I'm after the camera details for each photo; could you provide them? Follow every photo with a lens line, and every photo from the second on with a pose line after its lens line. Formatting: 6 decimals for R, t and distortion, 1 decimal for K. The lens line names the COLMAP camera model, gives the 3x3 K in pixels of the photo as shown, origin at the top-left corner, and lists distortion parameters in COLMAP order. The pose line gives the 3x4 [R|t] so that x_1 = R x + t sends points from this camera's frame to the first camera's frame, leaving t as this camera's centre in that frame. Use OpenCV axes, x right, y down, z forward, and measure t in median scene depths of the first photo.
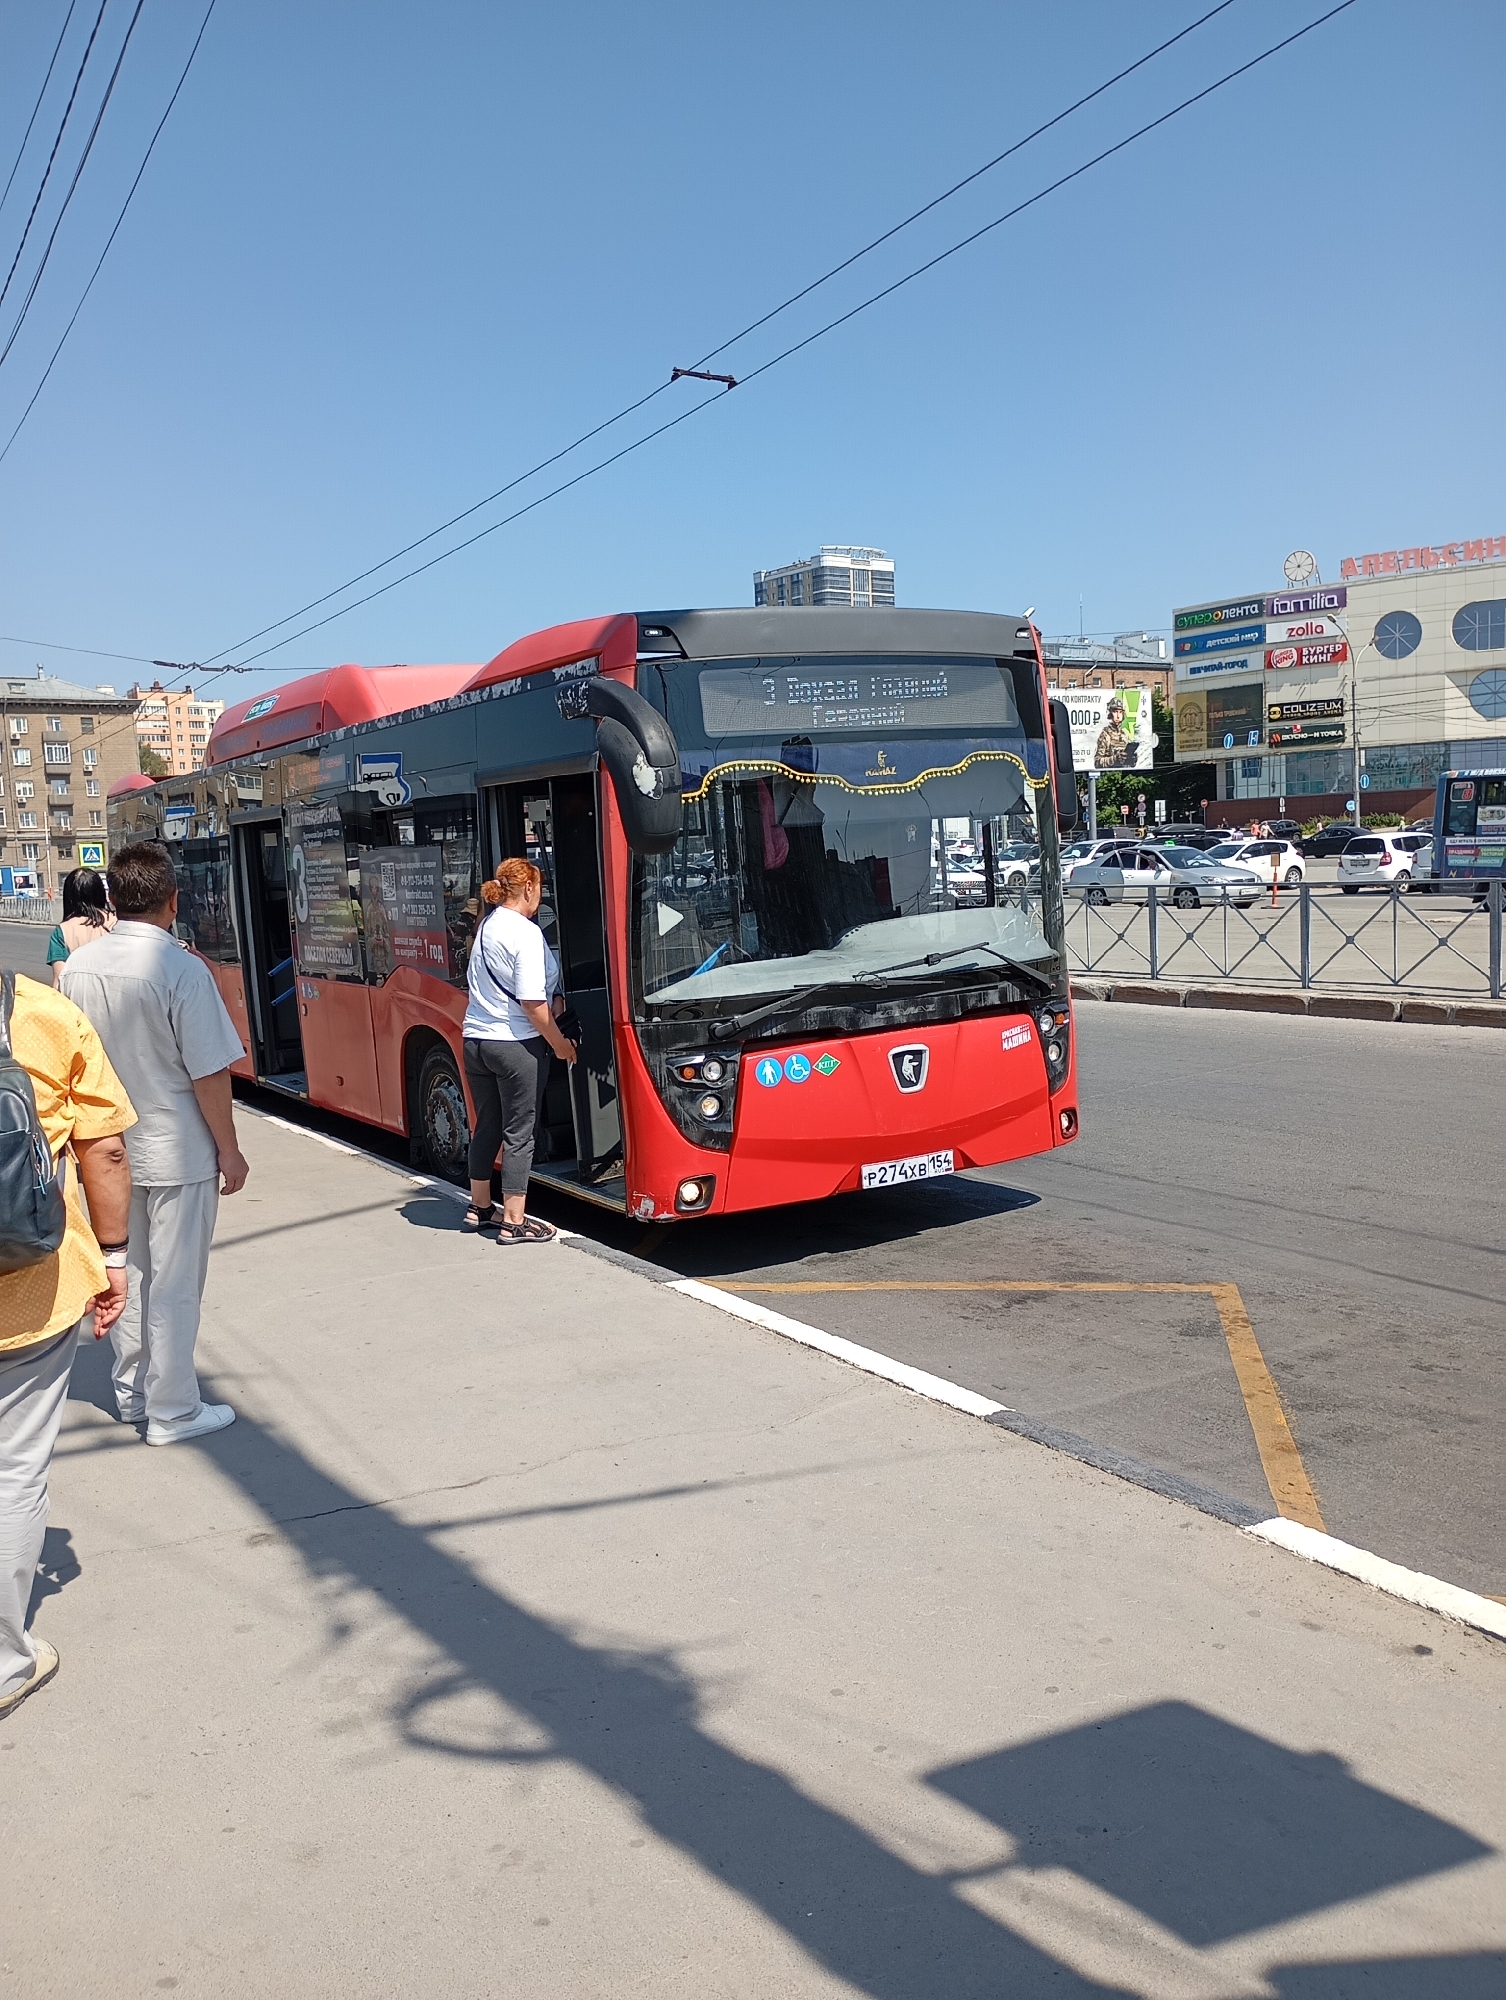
lens RADIAL K [[1620.1, 0, 753.0], [0, 1620.1, 1000.0], [0, 0, 1]] dist [0.006083, -0.007852]
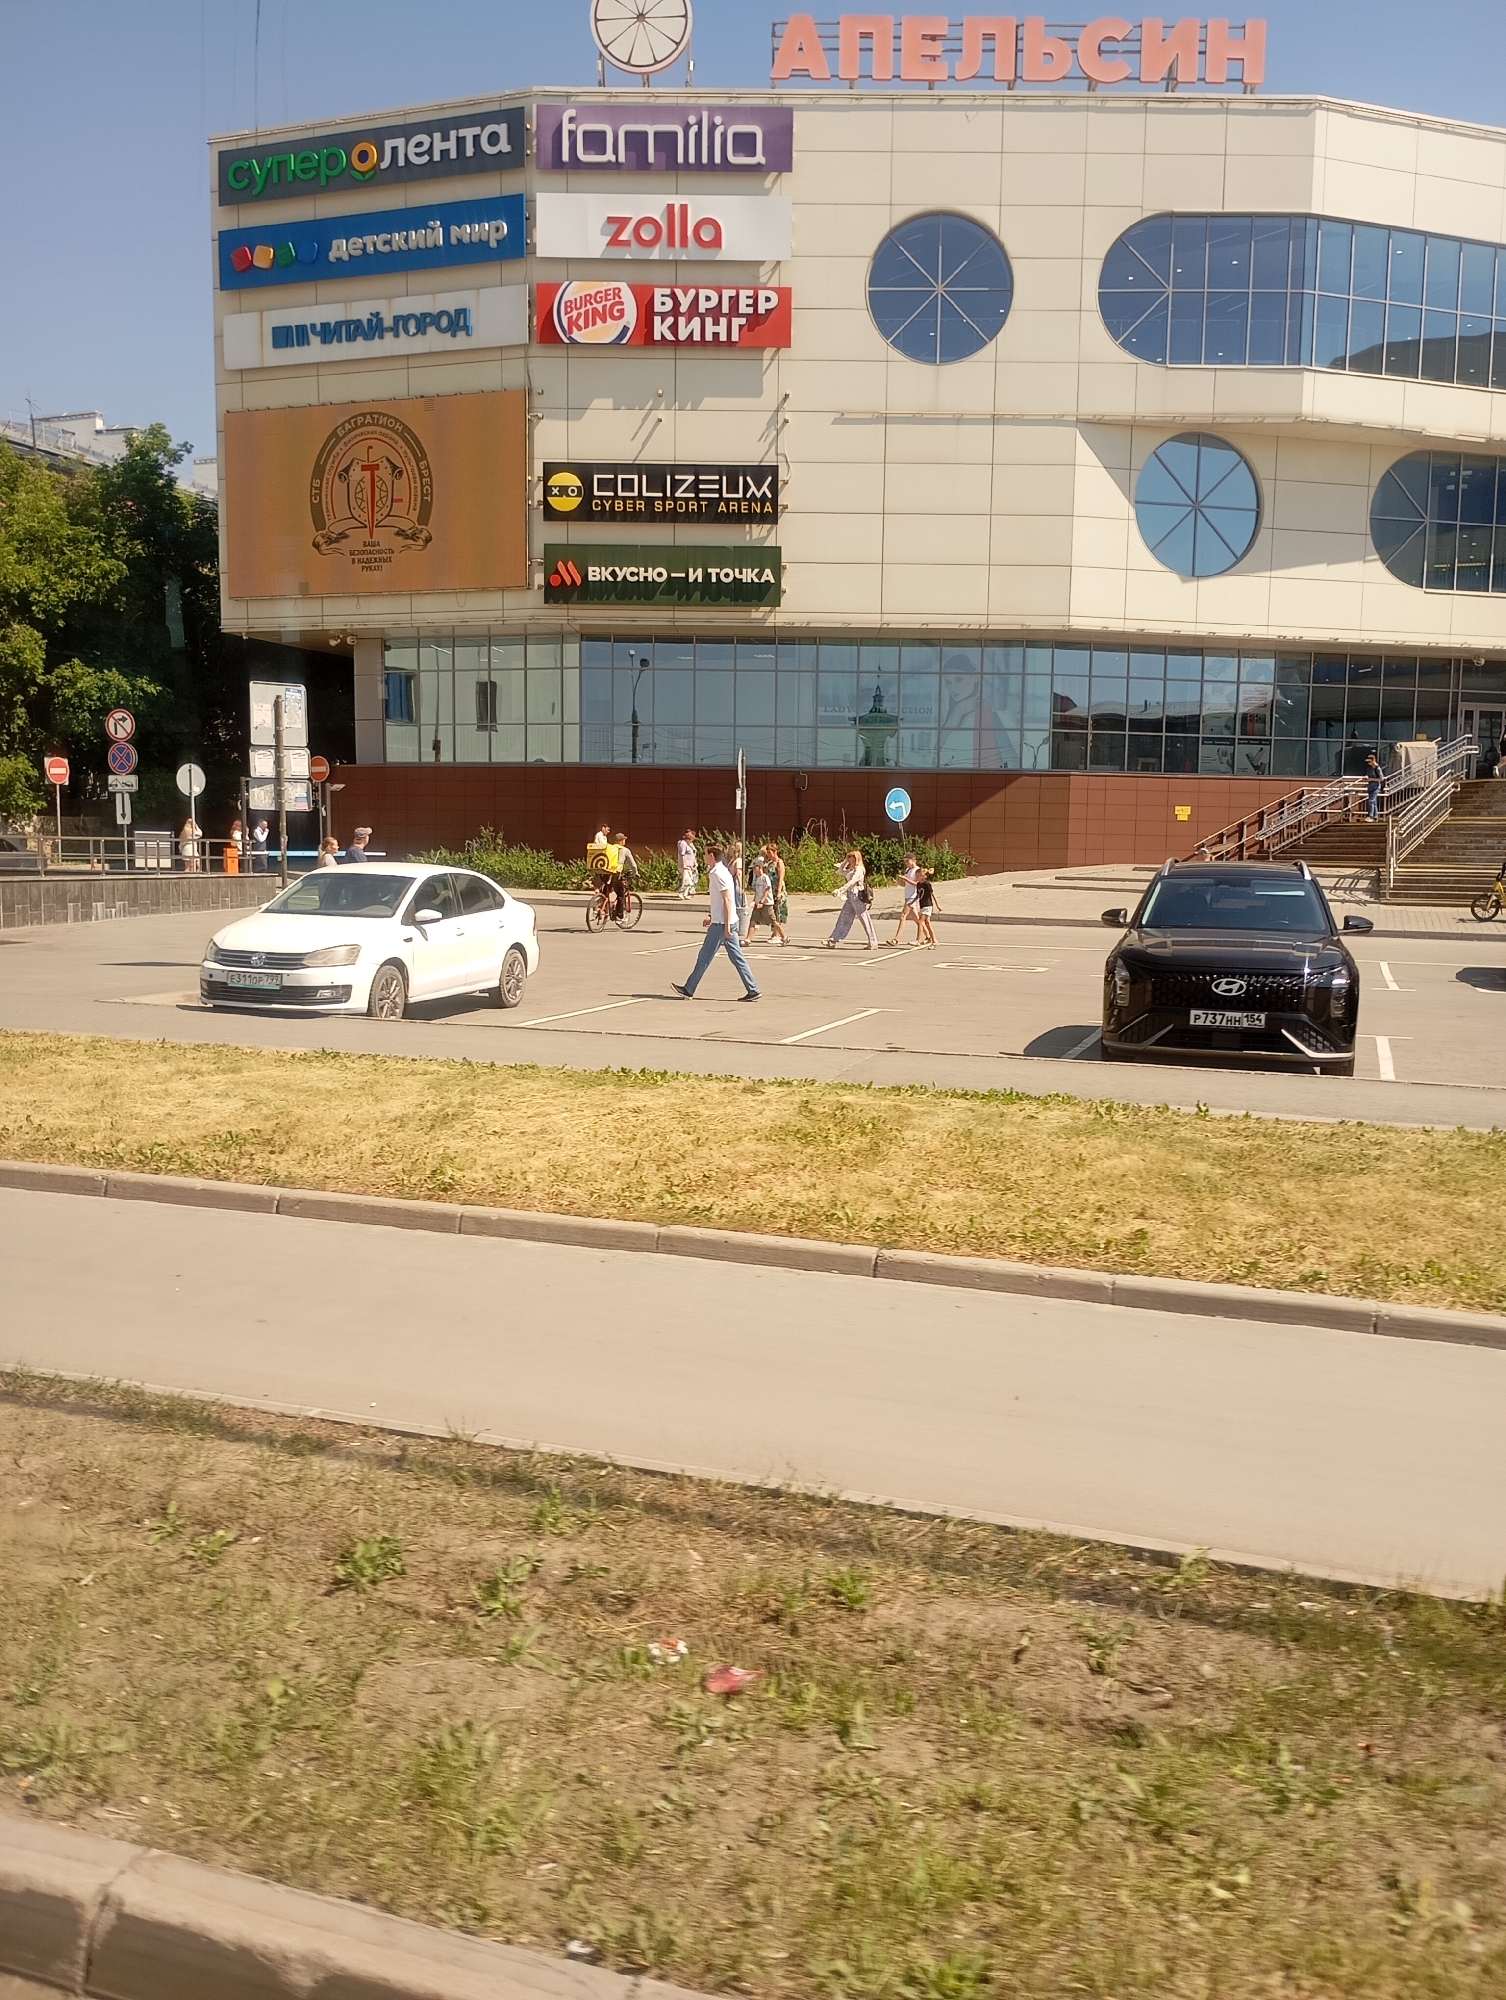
lens RADIAL K [[1620.1, 0, 753.0], [0, 1620.1, 1000.0], [0, 0, 1]] dist [0.006083, -0.007852]
pose [[0.812973, -0.030710, 0.581492, 0.167873], [0.002755, 0.998800, 0.048898, -0.094993], [-0.582295, -0.038151, 0.812082, 0.726490]]
